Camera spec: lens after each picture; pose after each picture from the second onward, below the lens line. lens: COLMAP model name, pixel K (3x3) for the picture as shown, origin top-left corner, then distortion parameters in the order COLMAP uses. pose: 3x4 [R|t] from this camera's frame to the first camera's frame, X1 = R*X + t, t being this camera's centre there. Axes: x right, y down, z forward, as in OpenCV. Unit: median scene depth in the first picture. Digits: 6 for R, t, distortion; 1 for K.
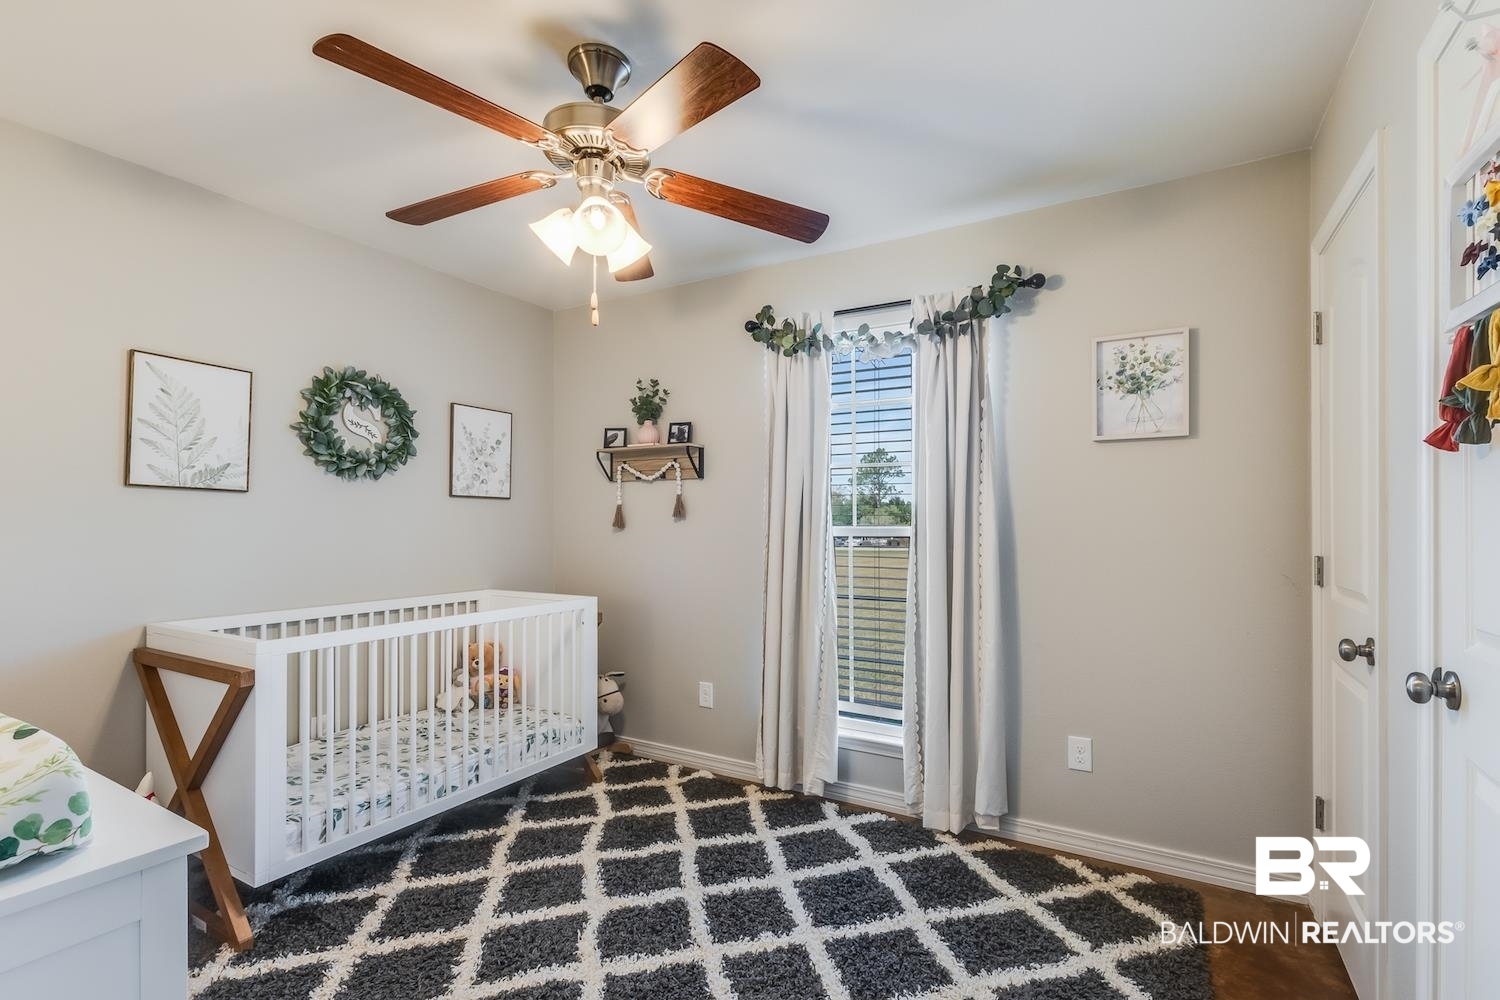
lens RADIAL K [[688.4, 0, 764.3], [0, 688.4, 523.0], [0, 0, 1]] dist [0.014168, -0.002655]
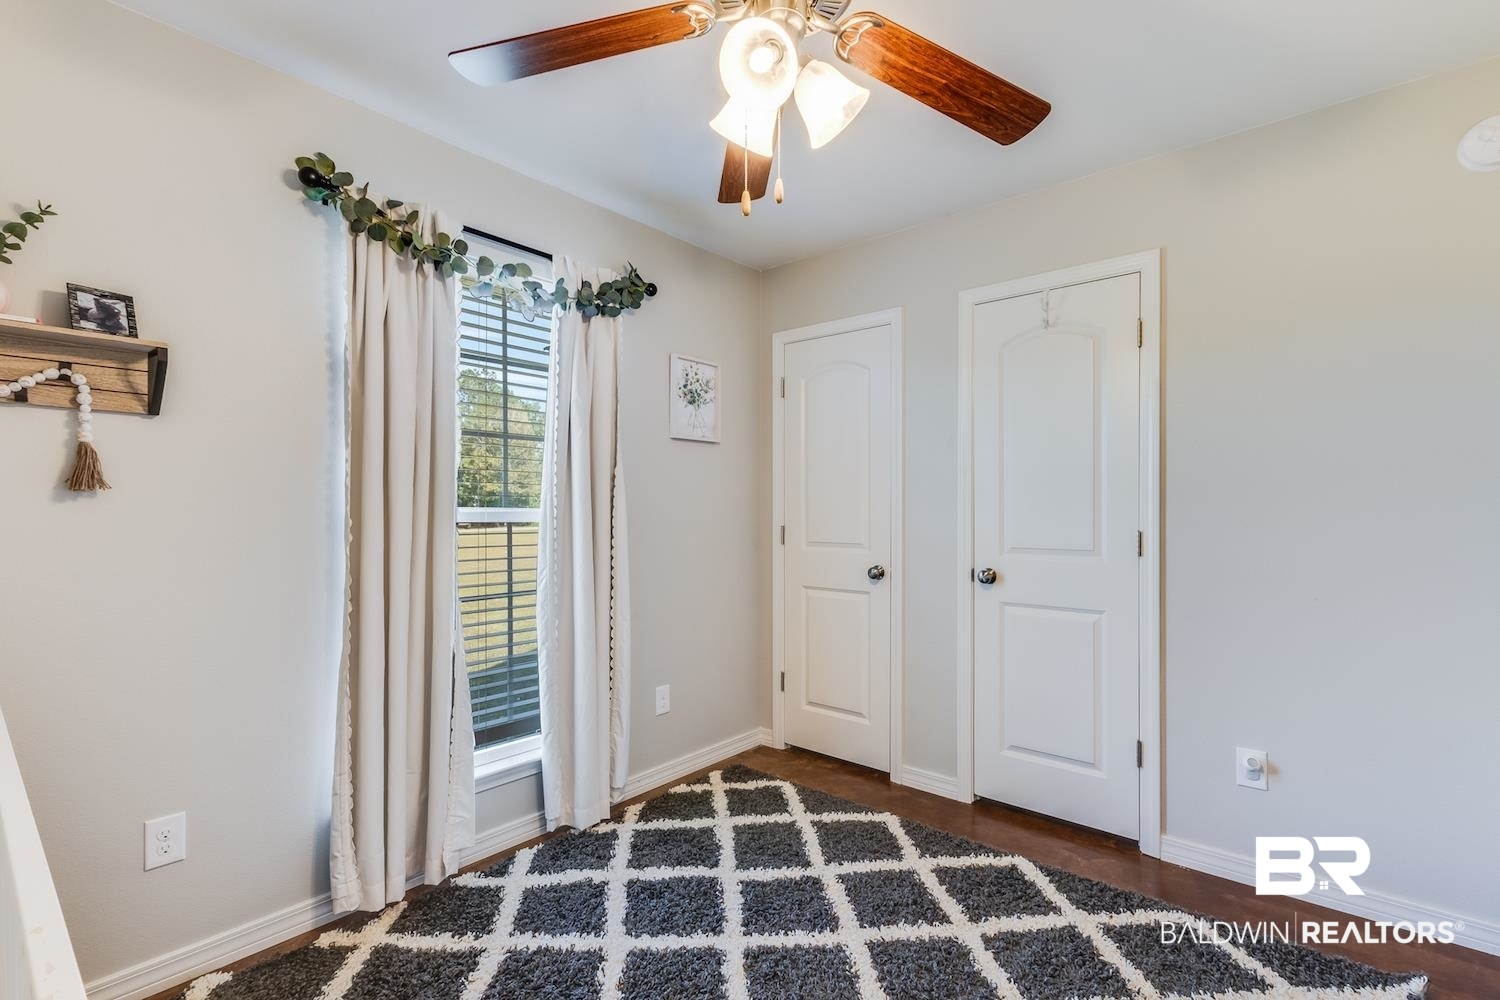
lens RADIAL K [[688.4, 0, 756.3], [0, 688.4, 506.7], [0, 0, 1]] dist [0.014168, -0.002655]
pose [[0.177691, 0.000282, 0.984086, -0.686354], [-0.001150, 0.999999, -0.000079, 0.002528], [-0.984086, -0.001117, 0.177691, 0.638319]]
